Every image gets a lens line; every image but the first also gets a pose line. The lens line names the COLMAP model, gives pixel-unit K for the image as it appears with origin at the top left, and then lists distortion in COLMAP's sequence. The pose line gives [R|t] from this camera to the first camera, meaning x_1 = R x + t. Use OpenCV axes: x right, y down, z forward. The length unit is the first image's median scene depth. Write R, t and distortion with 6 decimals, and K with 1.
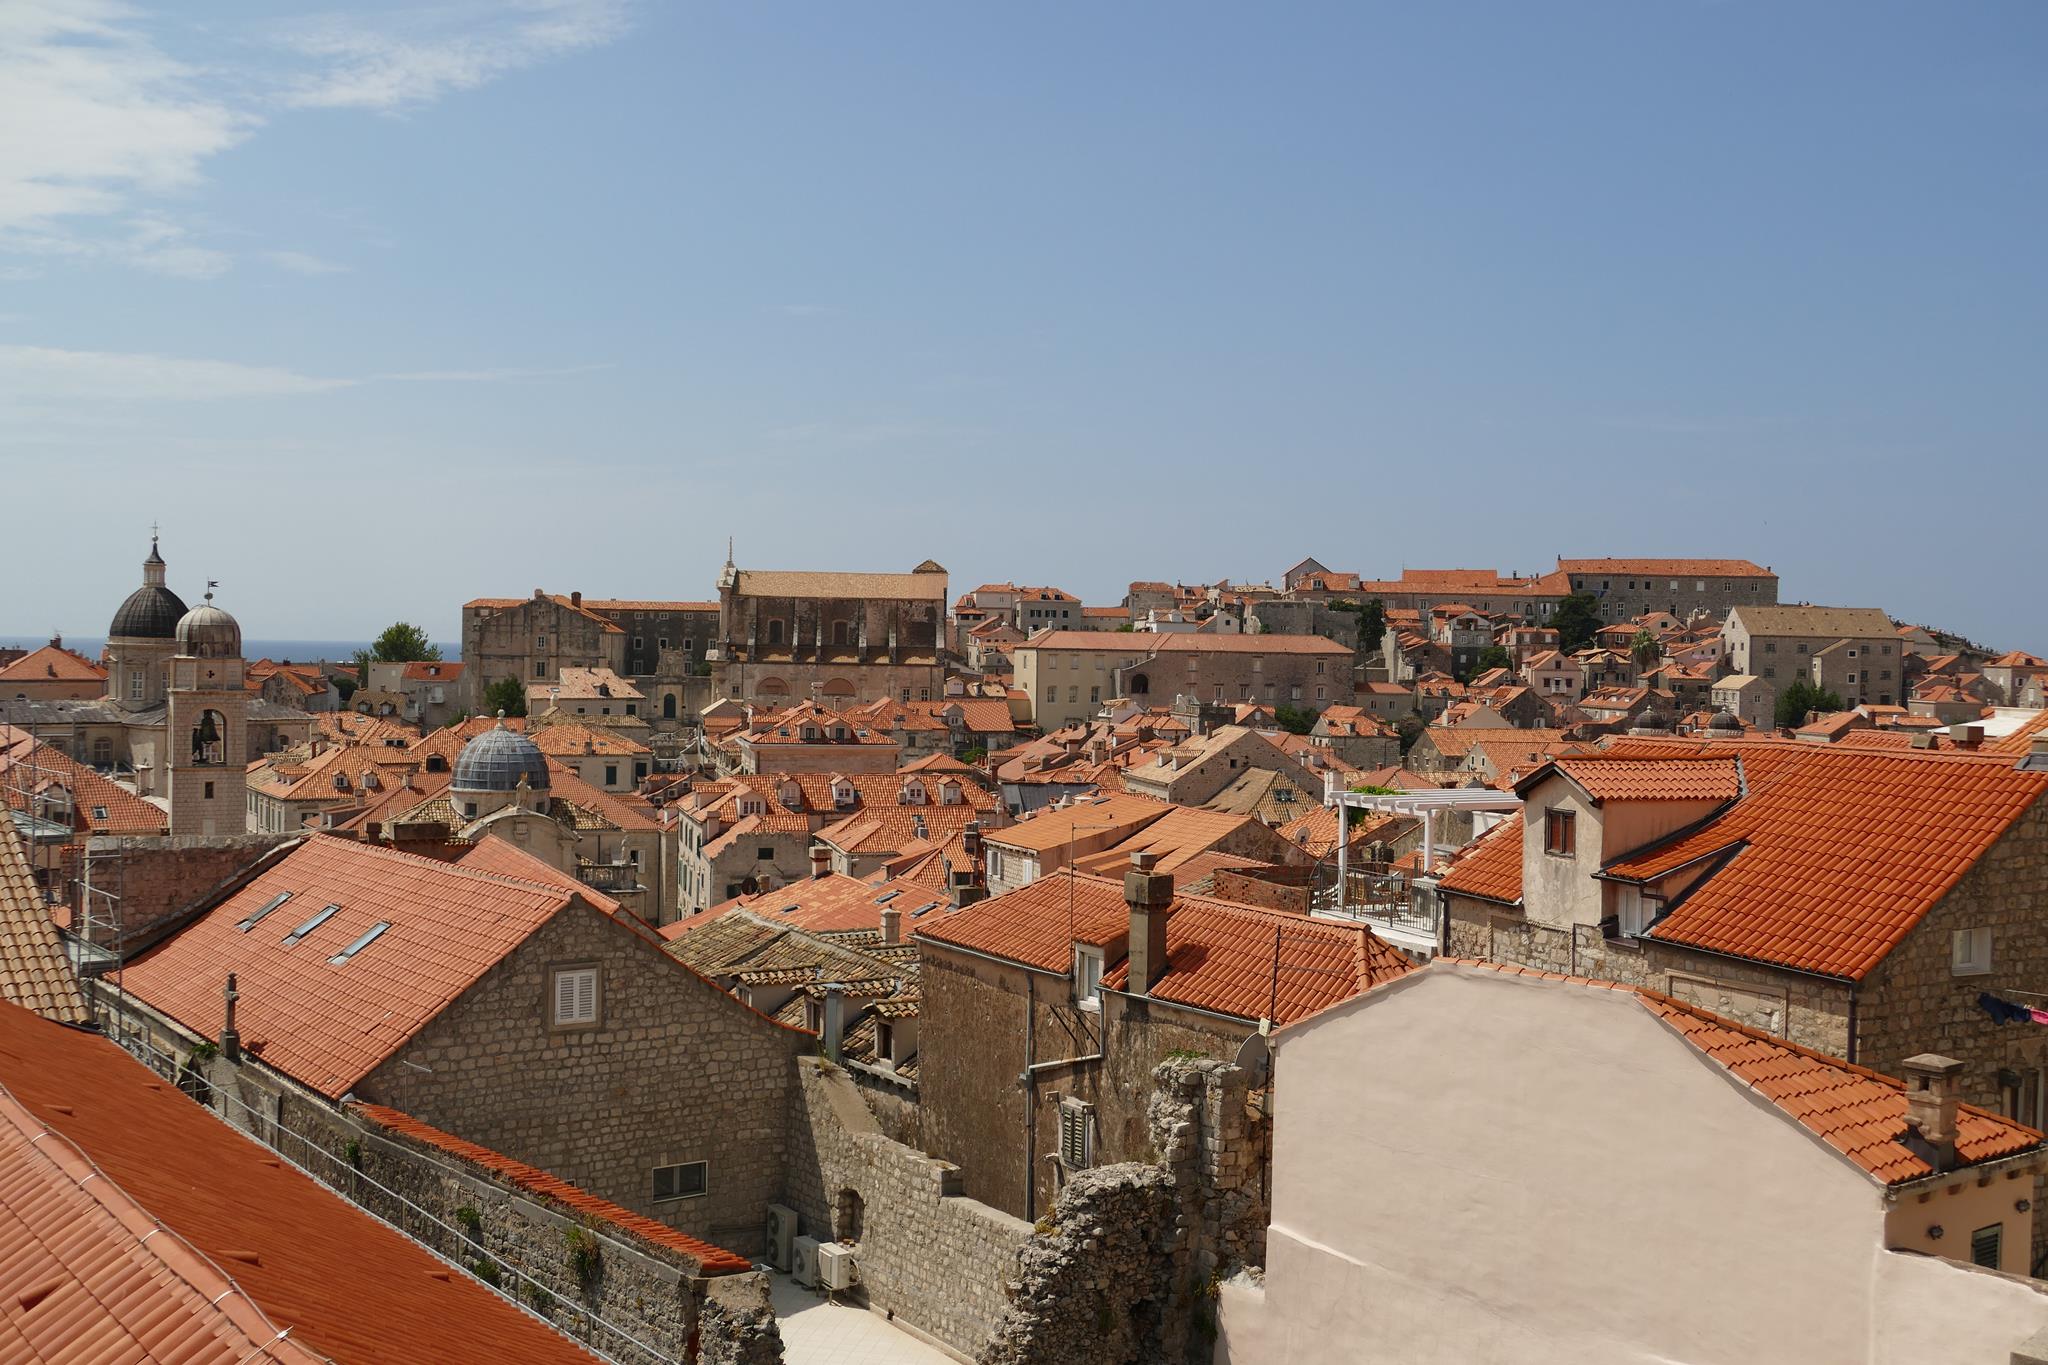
lens RADIAL K [[2030.9, 0, 1018.1], [0, 2030.9, 640.1], [0, 0, 1]] dist [-0.017977, 0.000000]
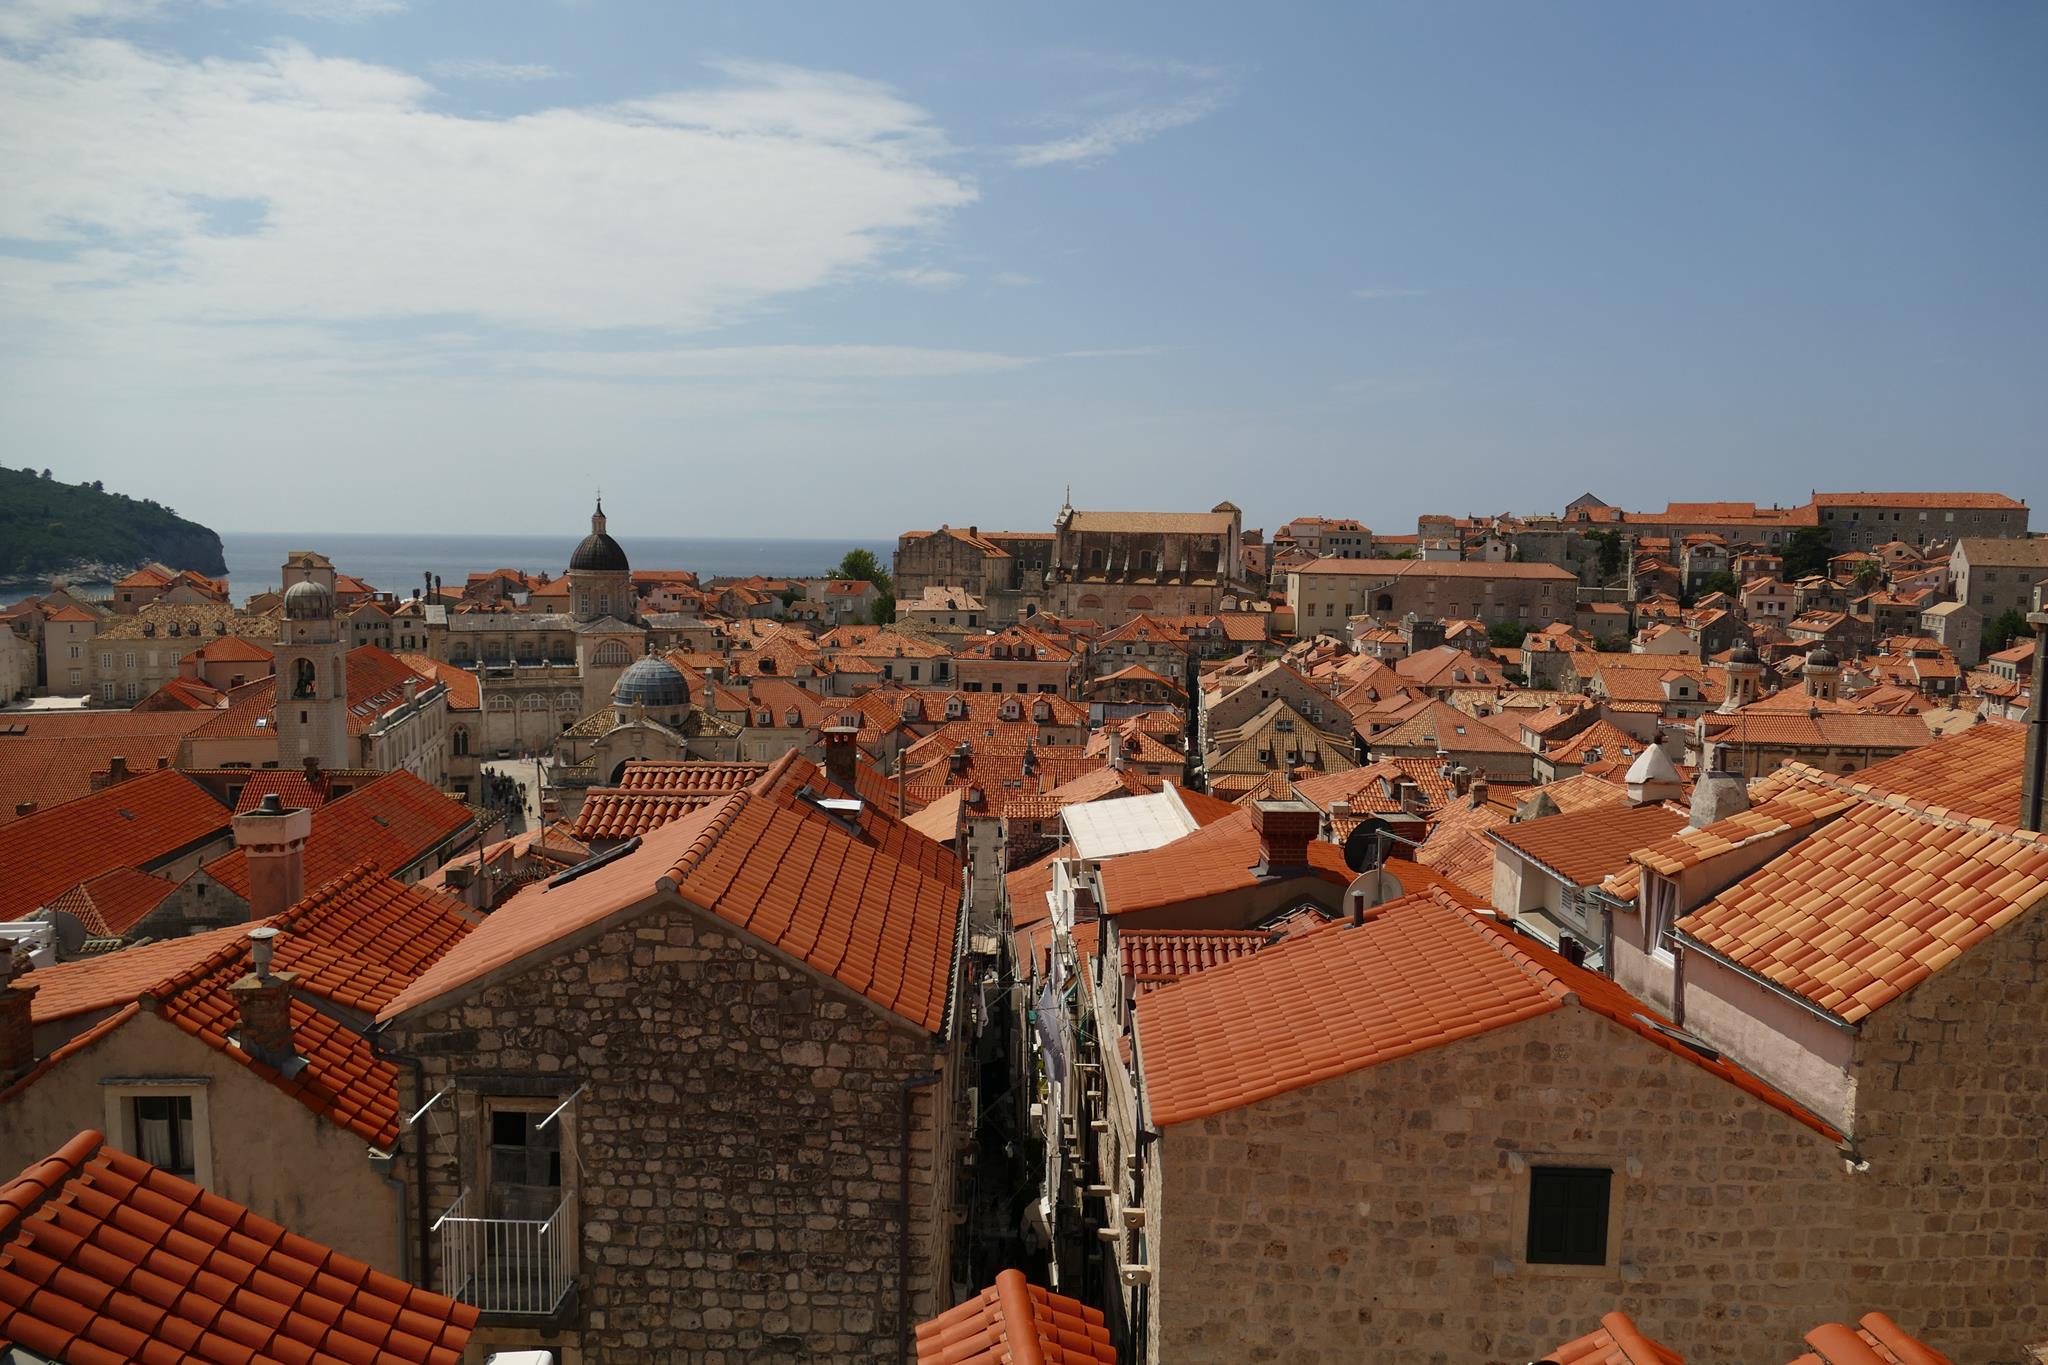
lens RADIAL K [[1468.2, 0, 1018.6], [0, 1468.2, 693.1], [0, 0, 1]] dist [-0.014549, 0.008850]
pose [[0.947963, 0.033697, -0.316593, 0.130318], [-0.000837, 0.994644, 0.103359, -0.015310], [0.318380, -0.097715, 0.942914, 0.086471]]
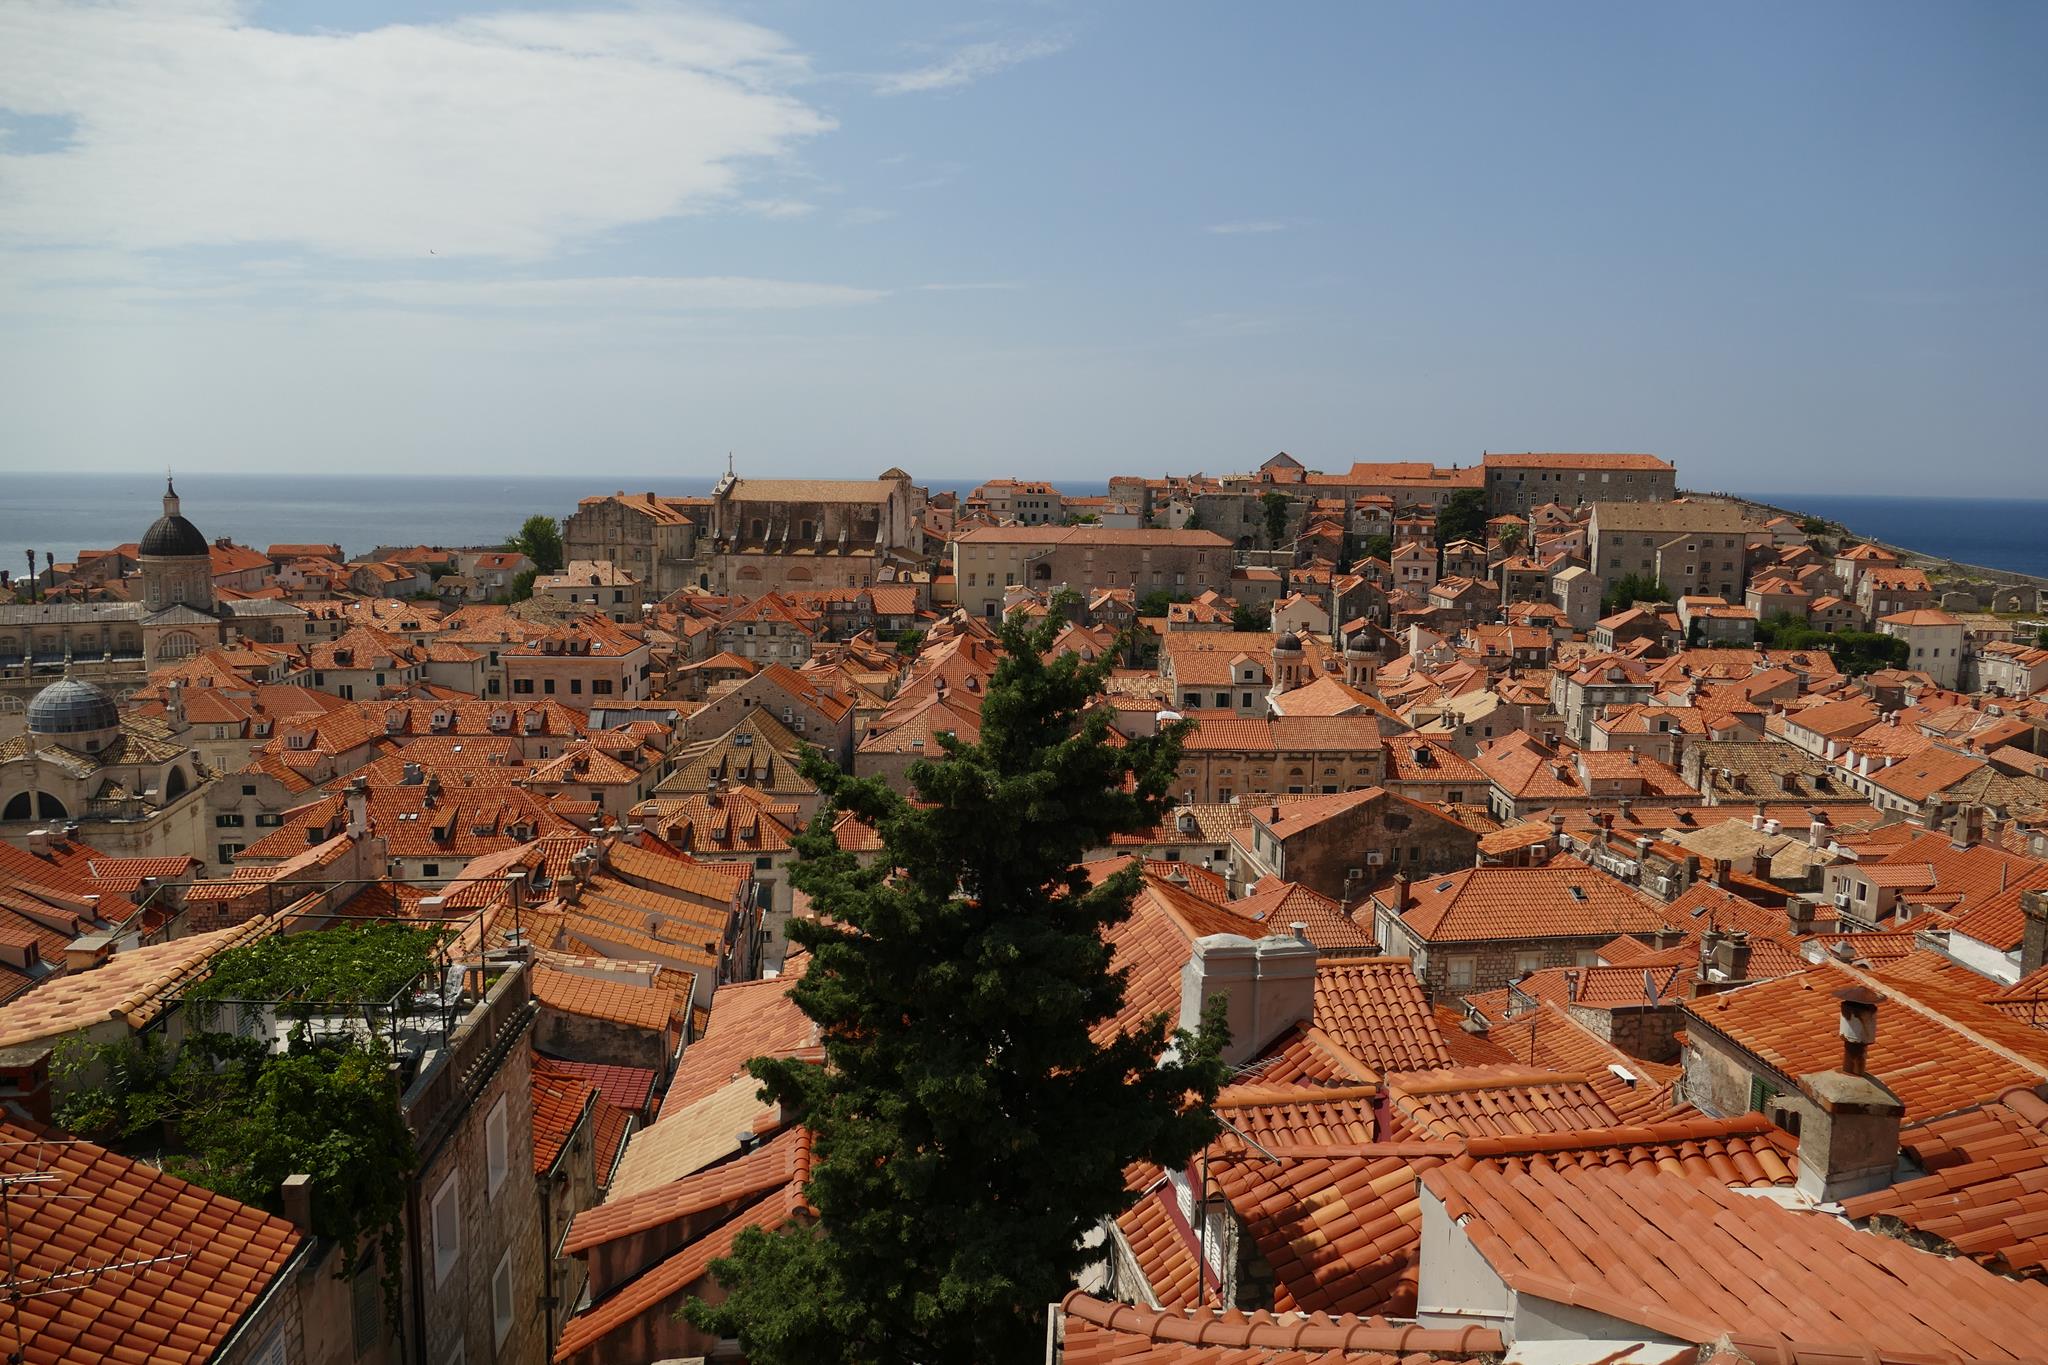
lens RADIAL K [[1468.2, 0, 1019.6], [0, 1468.2, 688.5], [0, 0, 1]] dist [-0.014549, 0.008850]
pose [[0.975426, 0.026184, -0.218767, 0.235742], [0.005605, 0.989643, 0.143442, -0.034817], [0.220257, -0.141143, 0.965176, 0.136667]]
